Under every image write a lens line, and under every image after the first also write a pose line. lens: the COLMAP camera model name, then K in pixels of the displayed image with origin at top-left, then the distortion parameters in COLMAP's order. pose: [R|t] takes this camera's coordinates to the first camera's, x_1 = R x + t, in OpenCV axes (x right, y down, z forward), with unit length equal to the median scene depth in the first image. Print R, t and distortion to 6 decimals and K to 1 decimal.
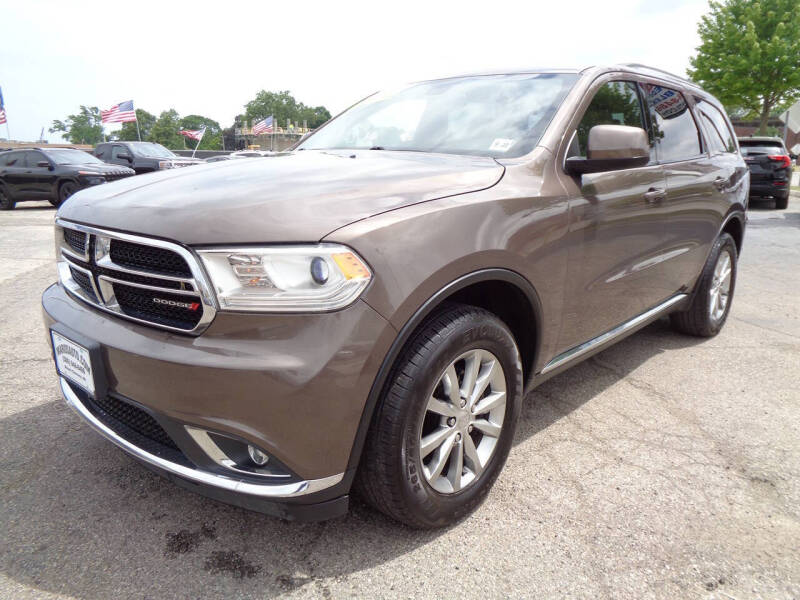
lens RADIAL K [[596.5, 0, 415.6], [0, 596.5, 290.0], [0, 0, 1]] dist [-0.012692, 0.013552]
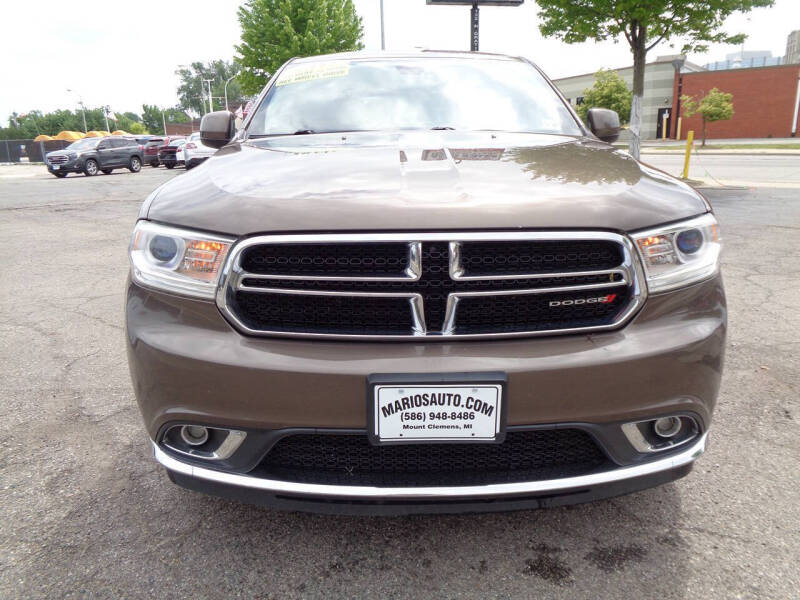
lens RADIAL K [[596.5, 0, 393.0], [0, 596.5, 297.0], [0, 0, 1]] dist [-0.012692, 0.013552]
pose [[0.750969, -0.195640, 0.630691, -0.965041], [0.174471, 0.979948, 0.096235, -0.097828], [-0.636872, 0.037768, 0.770044, 0.401770]]
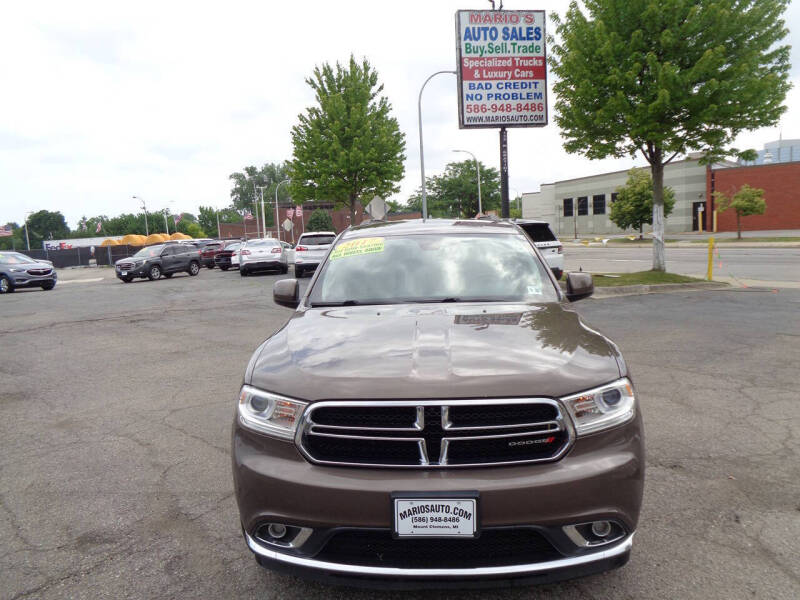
lens RADIAL K [[596.5, 0, 395.8], [0, 596.5, 294.2], [0, 0, 1]] dist [-0.012692, 0.013552]
pose [[0.791706, -0.107005, 0.601457, -1.173620], [0.184566, 0.980429, -0.068519, -0.223608], [-0.582354, 0.165256, 0.795961, 0.031779]]
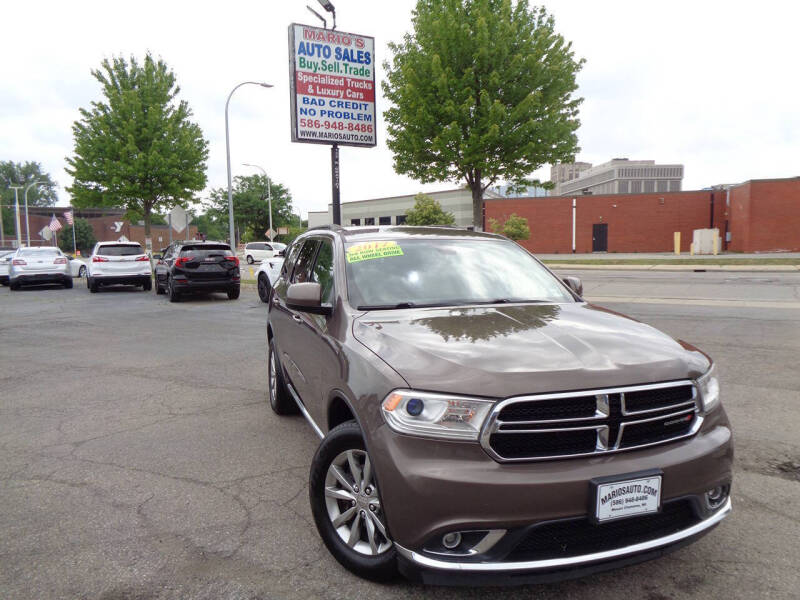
lens RADIAL K [[596.5, 0, 404.0], [0, 596.5, 293.8], [0, 0, 1]] dist [-0.012692, 0.013552]
pose [[0.506264, -0.087429, 0.857935, -1.664167], [0.205678, 0.978380, -0.021666, -0.333289], [-0.837492, 0.187427, 0.513301, 0.602322]]
